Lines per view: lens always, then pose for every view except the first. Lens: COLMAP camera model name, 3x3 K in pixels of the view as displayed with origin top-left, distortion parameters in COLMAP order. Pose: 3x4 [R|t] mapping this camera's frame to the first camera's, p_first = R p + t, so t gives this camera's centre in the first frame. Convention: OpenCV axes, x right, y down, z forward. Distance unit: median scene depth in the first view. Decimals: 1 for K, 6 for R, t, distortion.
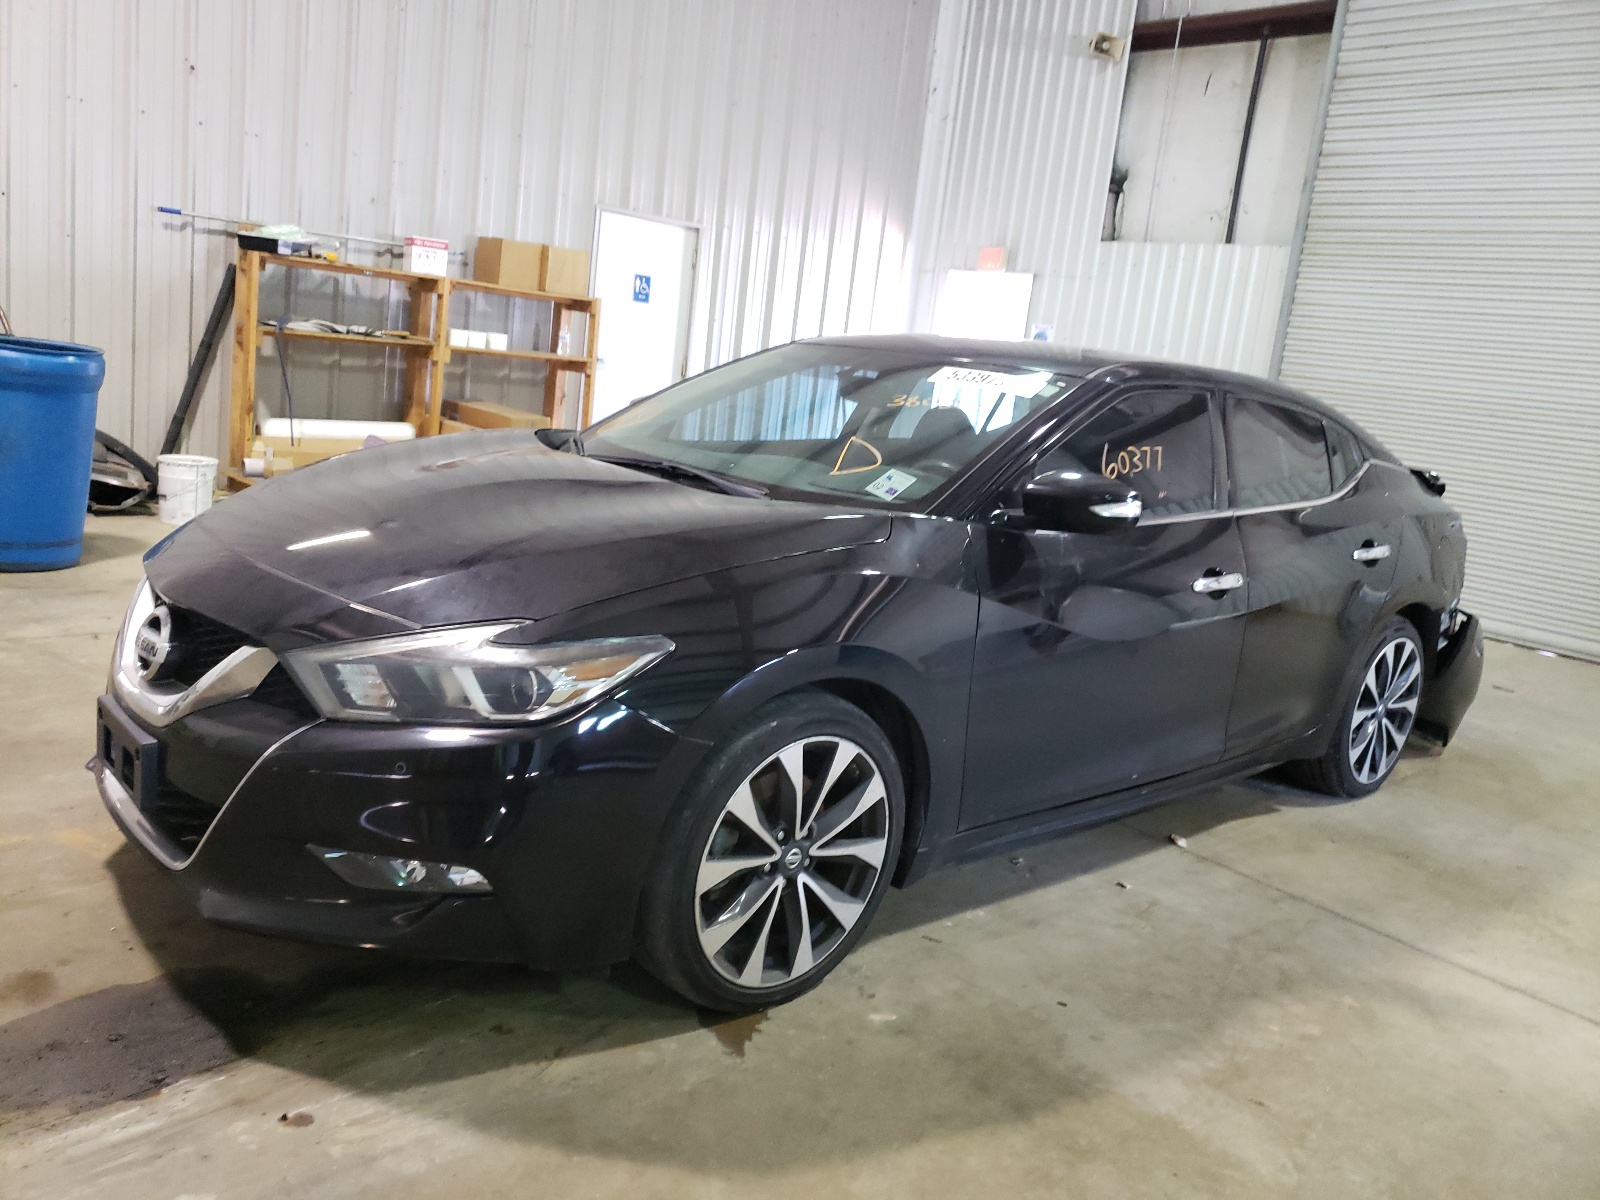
lens RADIAL K [[1267.7, 0, 799.3], [0, 1267.7, 563.2], [0, 0, 1]] dist [0.011418, 0.004568]
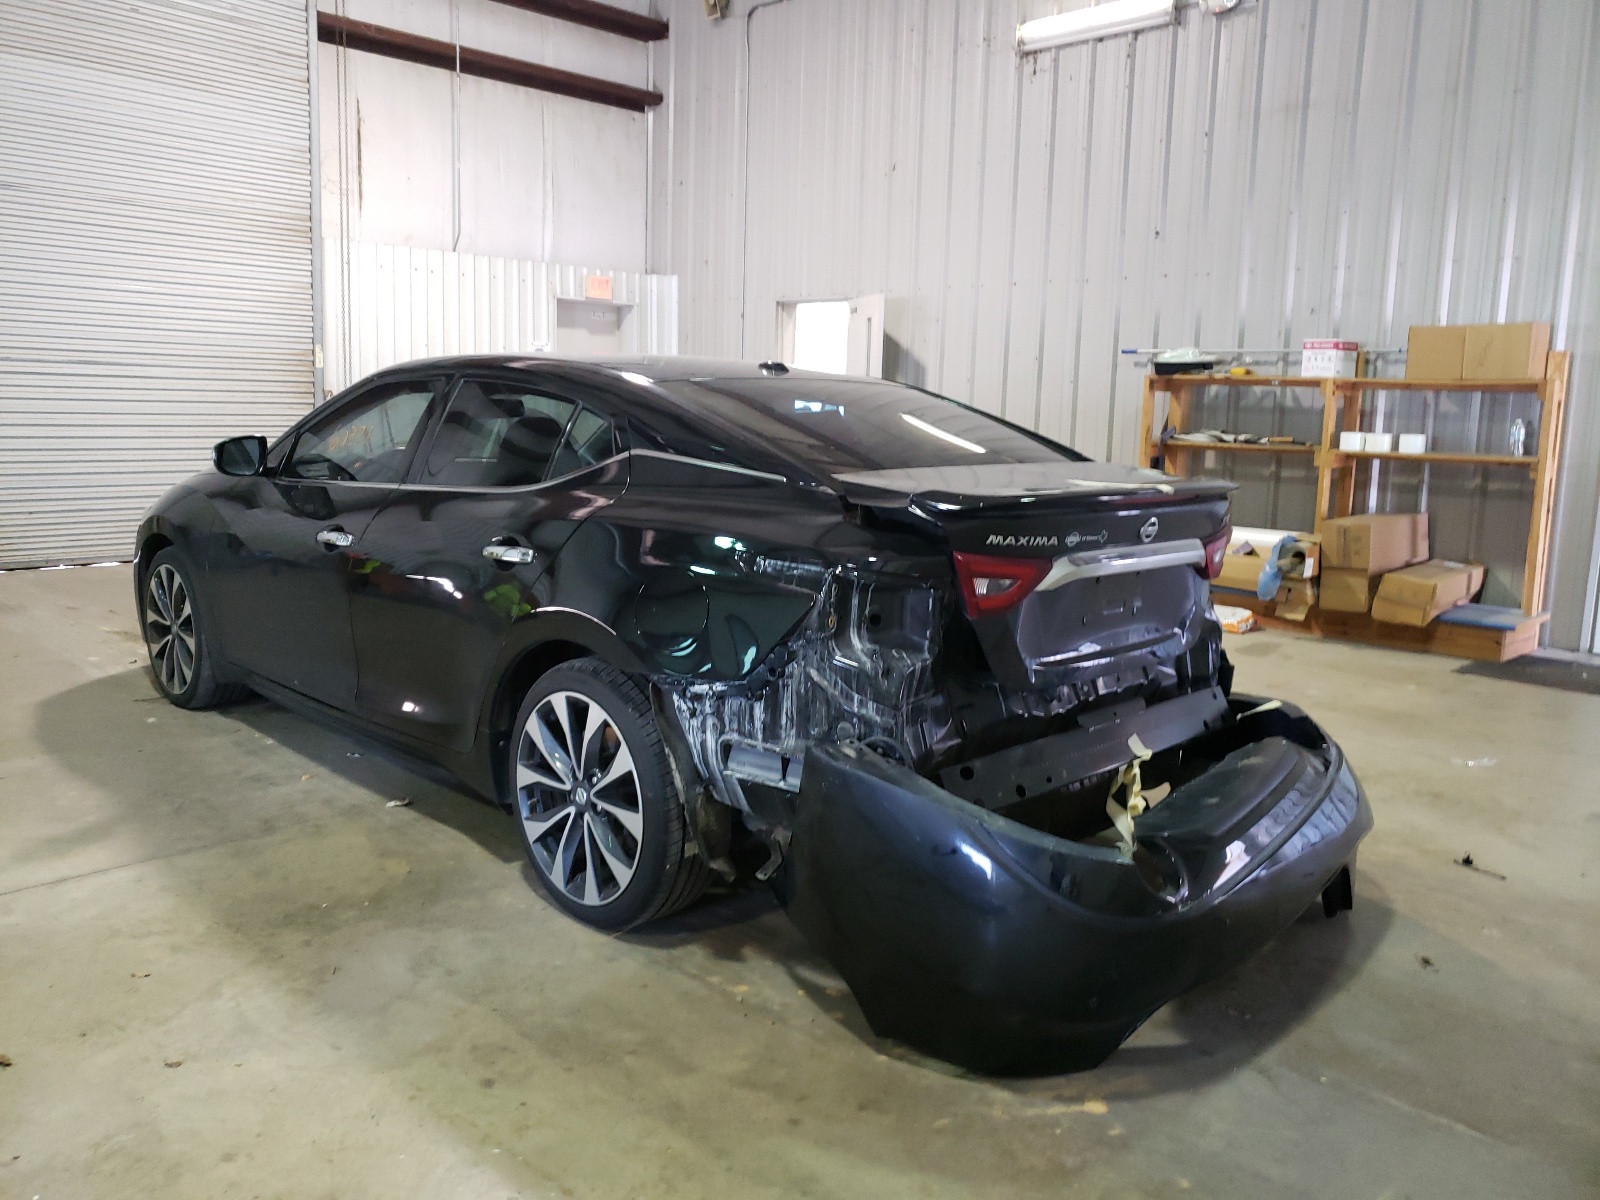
lens RADIAL K [[1209.0, 0, 800.2], [0, 1209.0, 668.2], [0, 0, 1]] dist [0.003420, 0.001732]
pose [[0.065061, 0.111450, -0.991638, 1.171234], [-0.188916, 0.977148, 0.097427, -0.049206], [0.979836, 0.180998, 0.084629, 1.087420]]
